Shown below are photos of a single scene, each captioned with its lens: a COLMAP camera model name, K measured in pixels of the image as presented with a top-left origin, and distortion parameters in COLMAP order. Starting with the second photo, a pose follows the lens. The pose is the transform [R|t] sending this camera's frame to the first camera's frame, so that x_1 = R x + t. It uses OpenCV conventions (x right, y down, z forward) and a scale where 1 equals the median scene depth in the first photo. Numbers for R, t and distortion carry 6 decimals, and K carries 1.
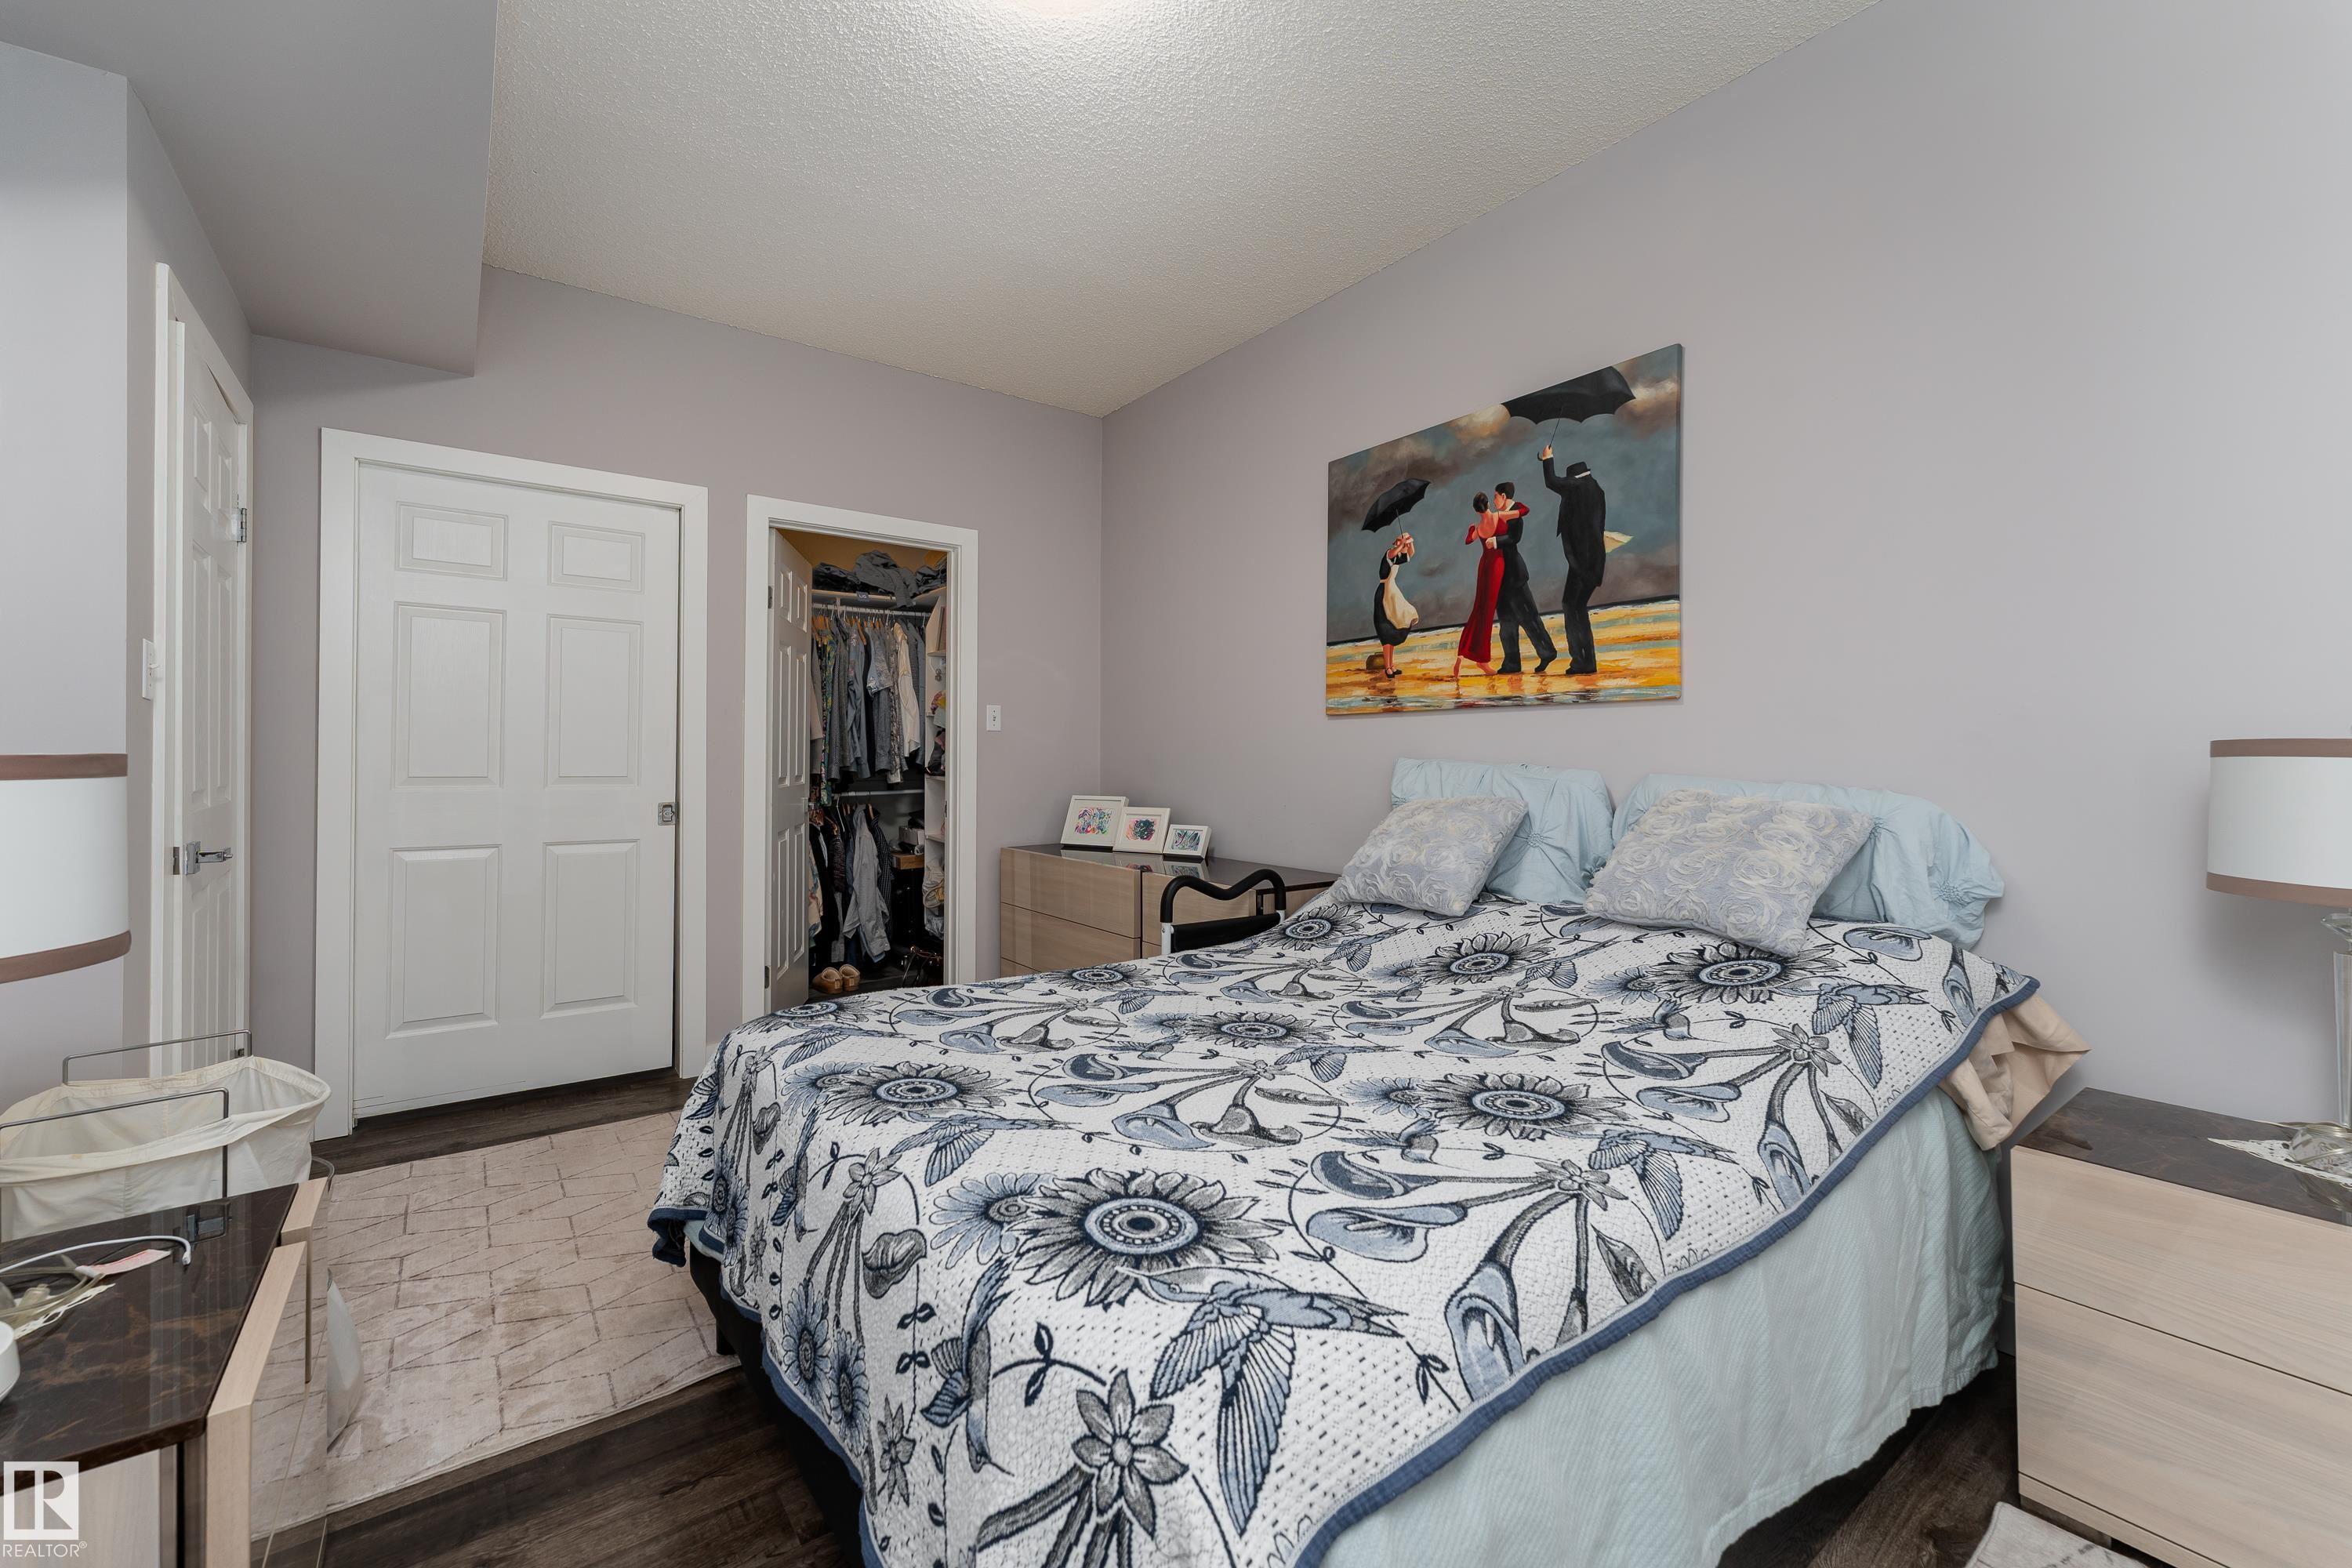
lens RADIAL K [[946.6, 0, 1163.0], [0, 946.6, 747.6], [0, 0, 1]] dist [-0.002519, -0.000202]
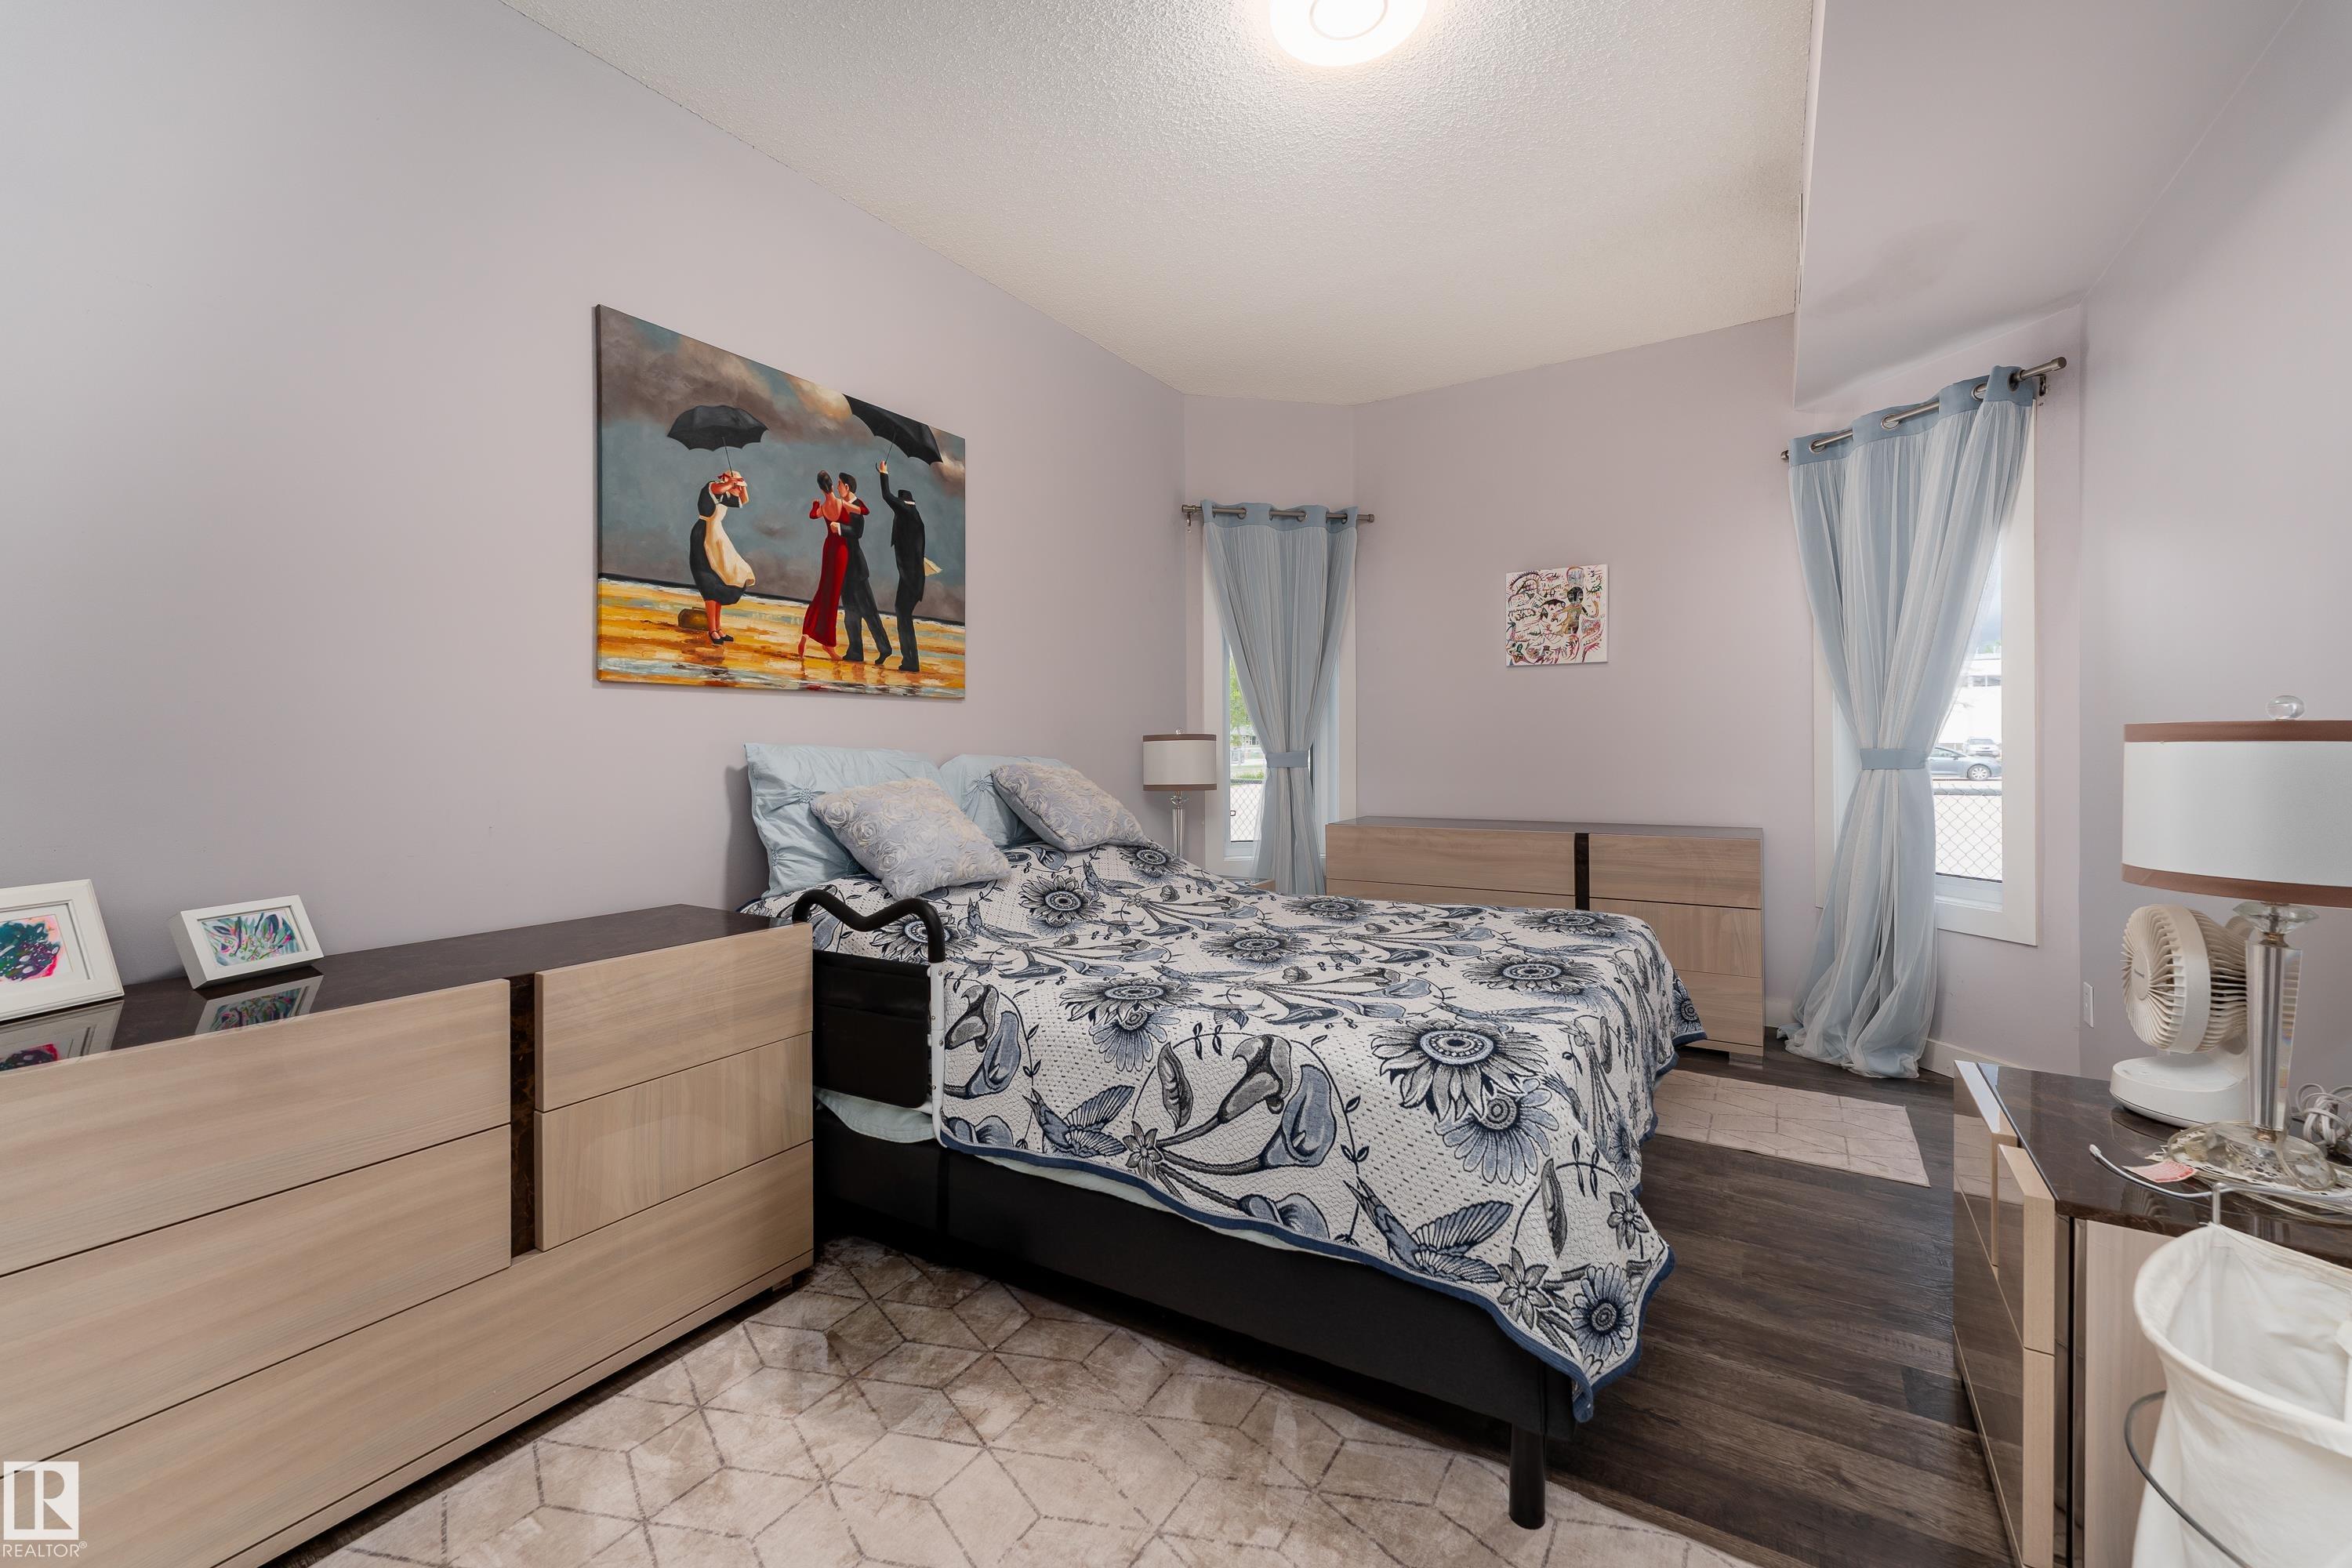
lens RADIAL K [[961.4, 0, 1157.9], [0, 961.4, 759.6], [0, 0, 1]] dist [0.001780, 0.000158]
pose [[-0.356522, -0.008062, 0.934252, -0.718594], [0.002791, 0.999949, 0.009694, 0.019201], [-0.934283, 0.006064, -0.356482, 1.038146]]
